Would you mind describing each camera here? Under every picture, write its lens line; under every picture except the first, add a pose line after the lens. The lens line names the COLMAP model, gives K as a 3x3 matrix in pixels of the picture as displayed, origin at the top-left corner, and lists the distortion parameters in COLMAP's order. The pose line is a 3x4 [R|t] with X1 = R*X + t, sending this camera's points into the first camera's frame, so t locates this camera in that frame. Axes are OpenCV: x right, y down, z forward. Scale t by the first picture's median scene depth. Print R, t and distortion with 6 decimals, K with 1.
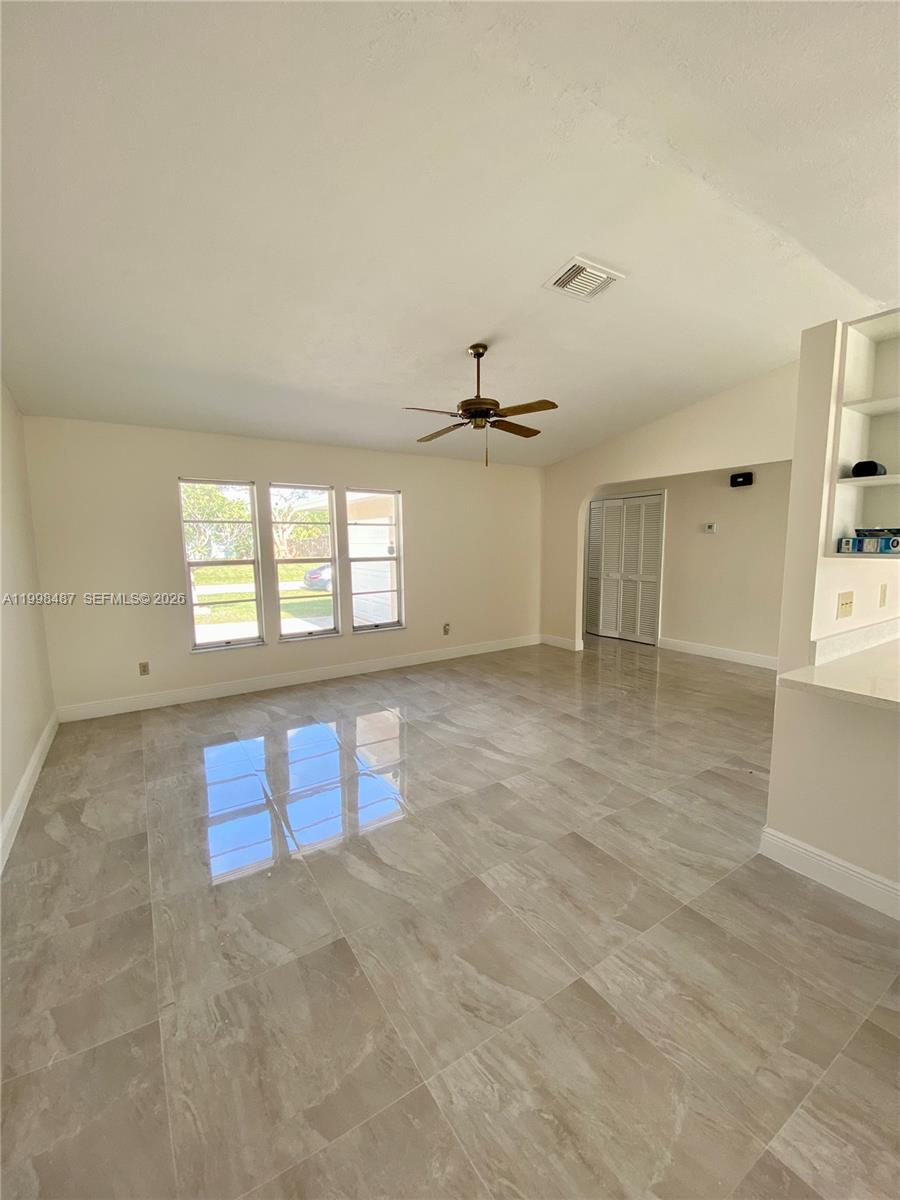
lens RADIAL K [[488.9, 0, 450.0], [0, 488.9, 600.0], [0, 0, 1]] dist [0.032063, -0.023976]
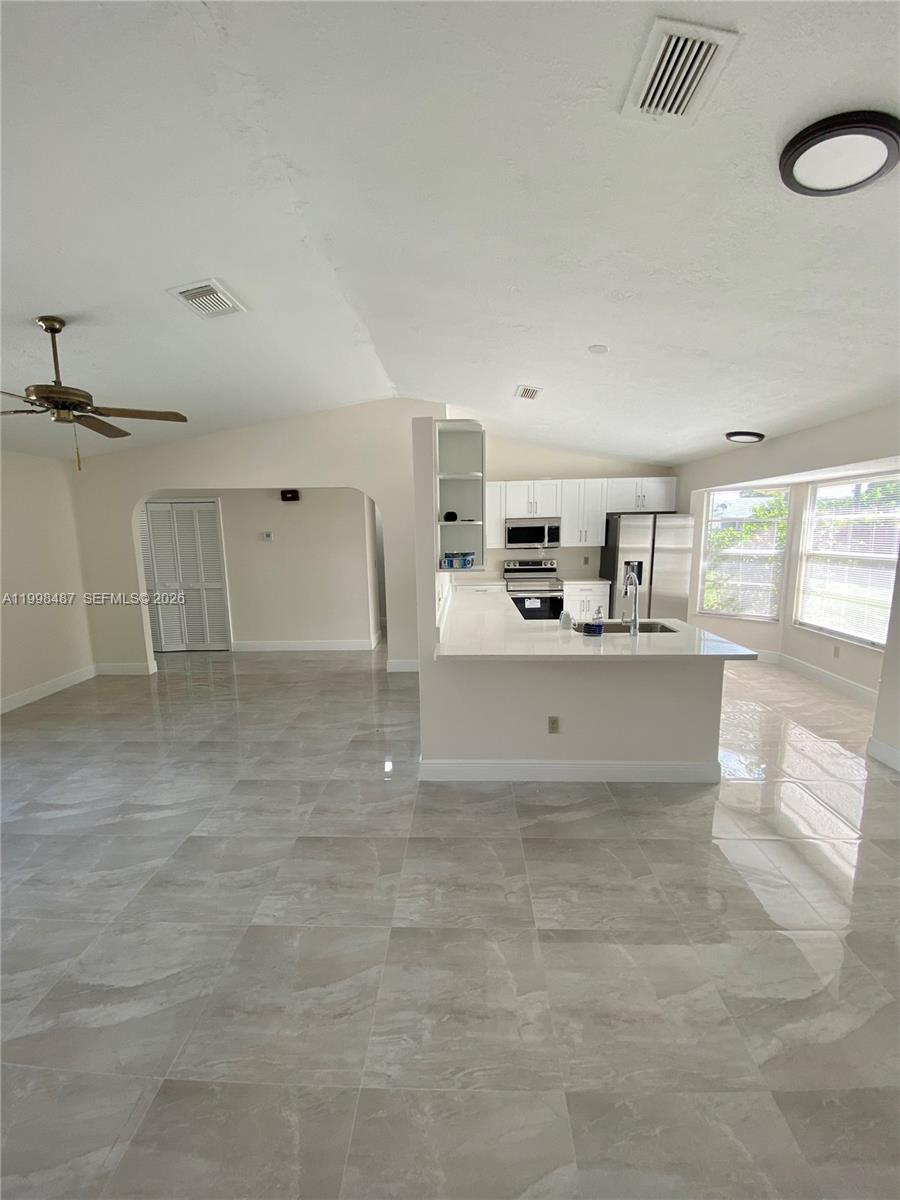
lens RADIAL K [[488.9, 0, 450.0], [0, 488.9, 600.0], [0, 0, 1]] dist [0.032063, -0.023976]
pose [[0.580463, -0.118460, 0.805624, -0.475761], [0.112613, 0.991533, 0.064657, -0.096537], [-0.806462, 0.053193, 0.588889, 0.097670]]
